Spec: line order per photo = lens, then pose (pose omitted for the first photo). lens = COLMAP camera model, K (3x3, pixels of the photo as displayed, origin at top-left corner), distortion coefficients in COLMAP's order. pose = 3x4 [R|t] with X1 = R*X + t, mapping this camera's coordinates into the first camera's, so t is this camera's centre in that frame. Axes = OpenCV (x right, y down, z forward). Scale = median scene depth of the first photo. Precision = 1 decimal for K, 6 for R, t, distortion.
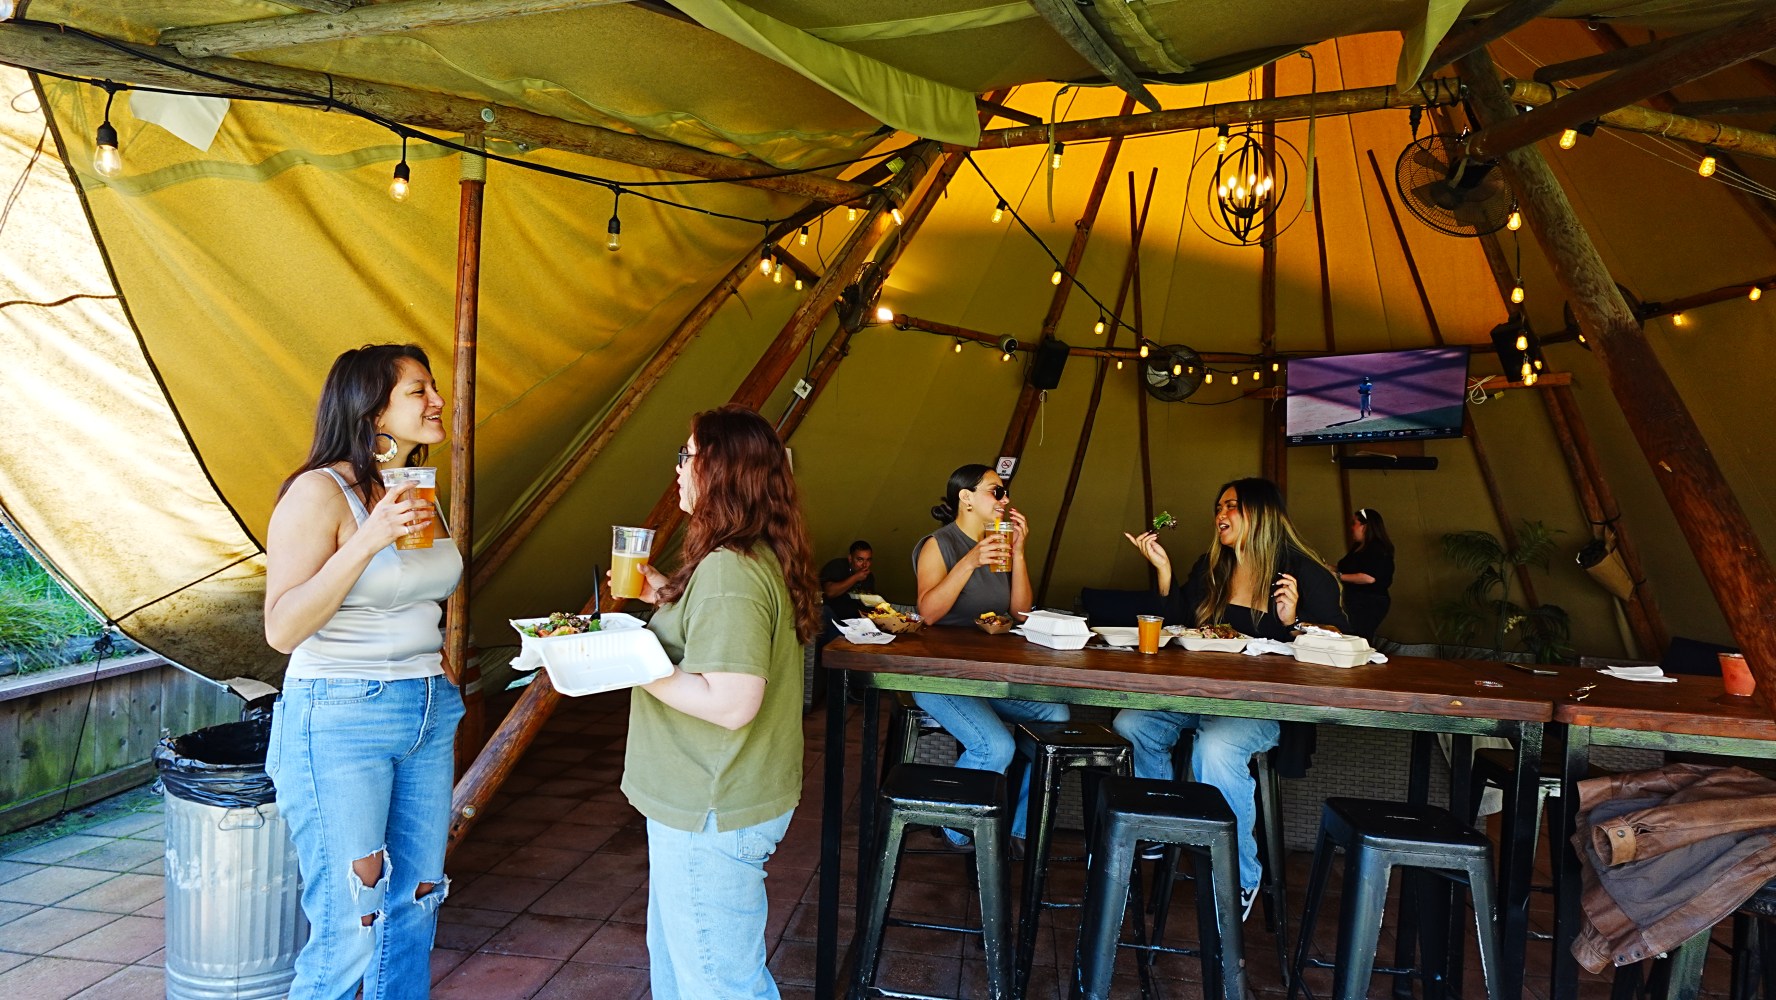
lens RADIAL K [[1004.2, 0, 891.8], [0, 1004.2, 494.1], [0, 0, 1]] dist [-0.002884, 0.002552]
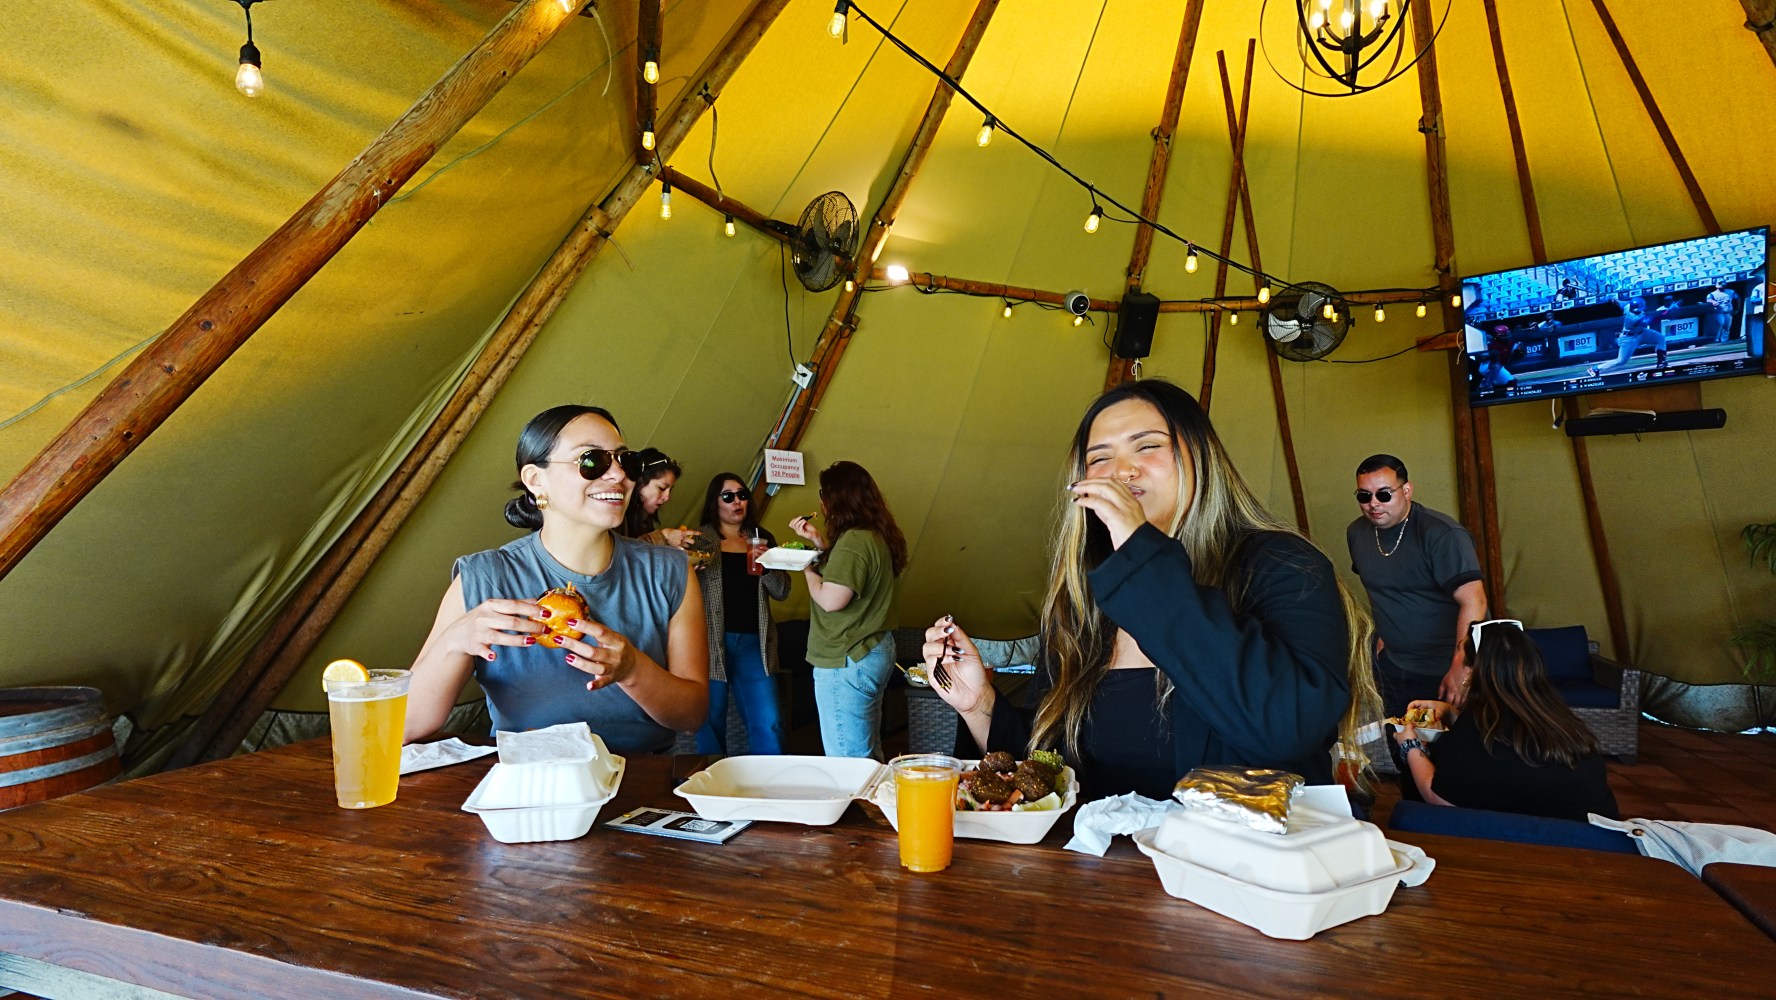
lens RADIAL K [[1004.2, 0, 891.8], [0, 1004.2, 494.1], [0, 0, 1]] dist [-0.002884, 0.002552]
pose [[0.976378, -0.048831, -0.210481, 0.133515], [0.043619, 0.998617, -0.029339, 0.013868], [0.211622, 0.019465, 0.977158, 0.221117]]
